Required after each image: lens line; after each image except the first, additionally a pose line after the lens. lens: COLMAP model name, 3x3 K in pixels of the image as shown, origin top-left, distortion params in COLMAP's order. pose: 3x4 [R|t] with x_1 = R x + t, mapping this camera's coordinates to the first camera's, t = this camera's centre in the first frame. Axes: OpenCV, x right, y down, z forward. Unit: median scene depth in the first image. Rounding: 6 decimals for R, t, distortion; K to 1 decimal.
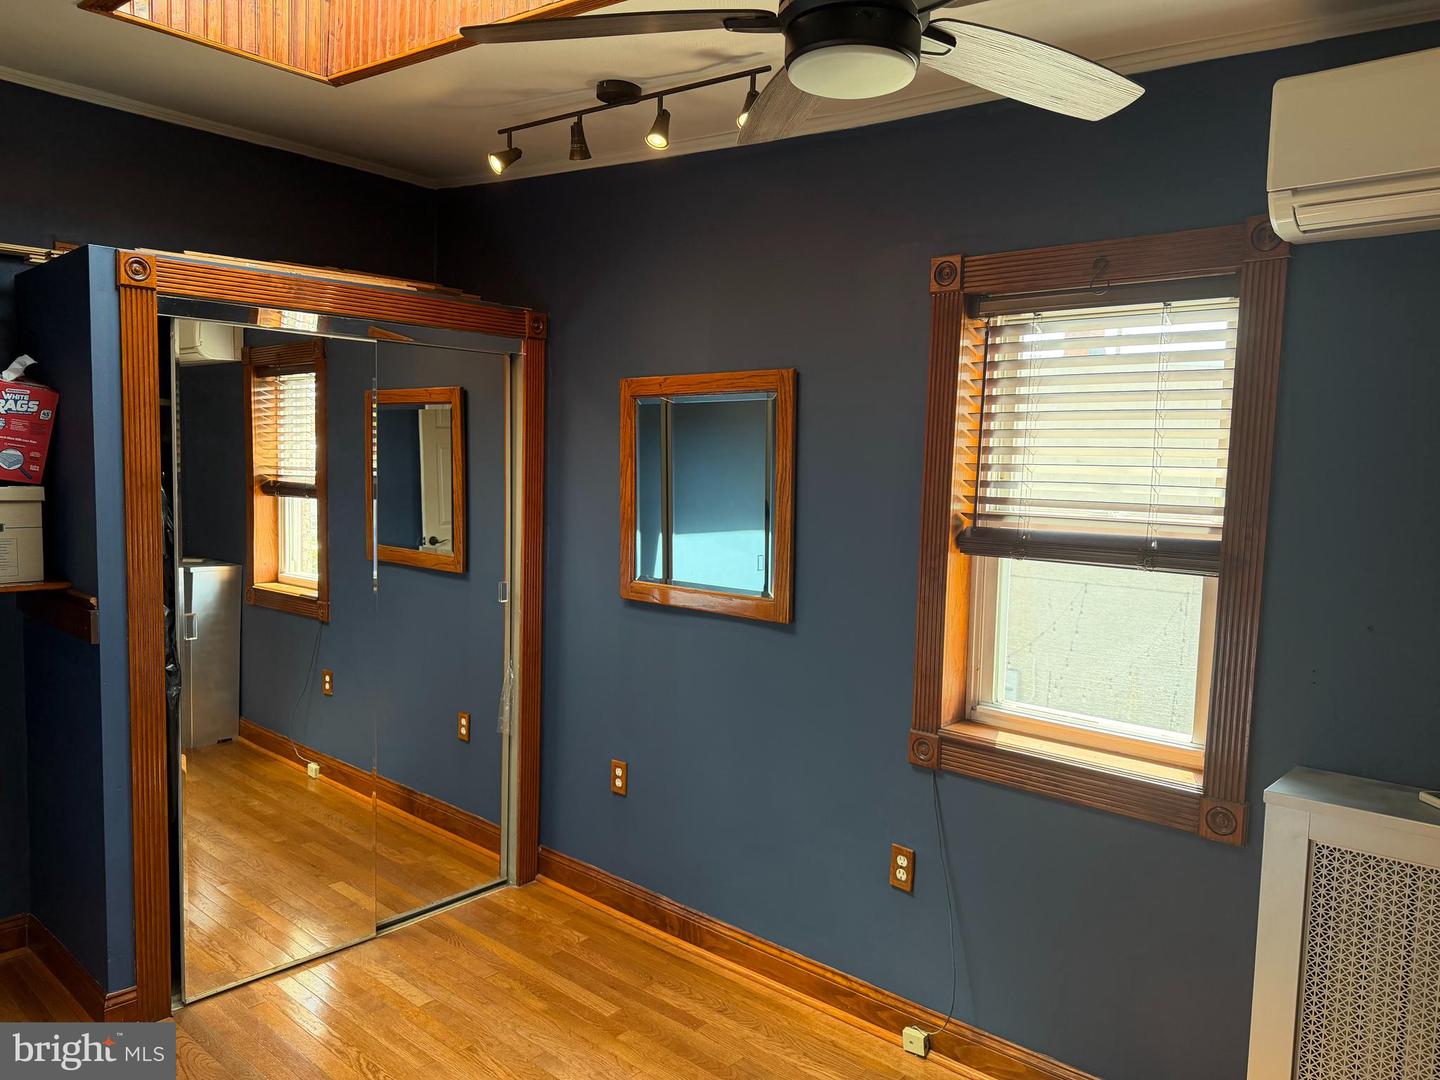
lens RADIAL K [[1034.9, 0, 713.8], [0, 1034.9, 543.7], [0, 0, 1]] dist [0.160277, -0.157000]
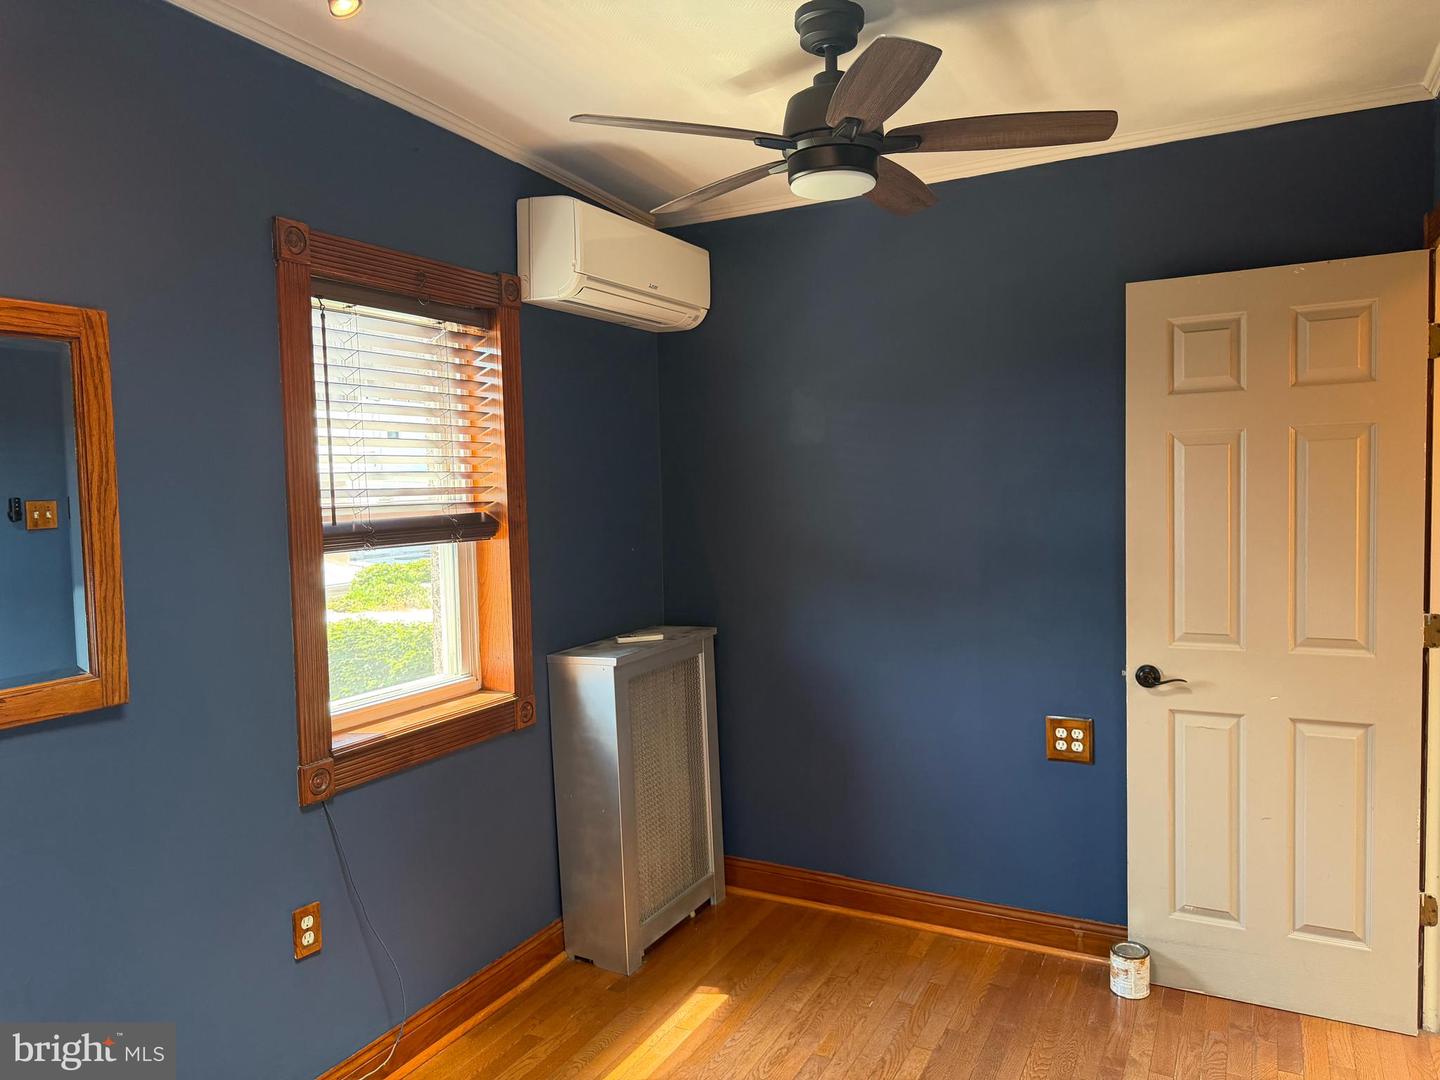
lens RADIAL K [[1034.9, 0, 713.8], [0, 1034.9, 543.7], [0, 0, 1]] dist [0.160277, -0.157000]
pose [[-0.241682, -0.092373, 0.965949, -0.750175], [0.080226, 0.990149, 0.114760, -0.079699], [-0.967033, 0.105229, -0.231891, 0.900384]]
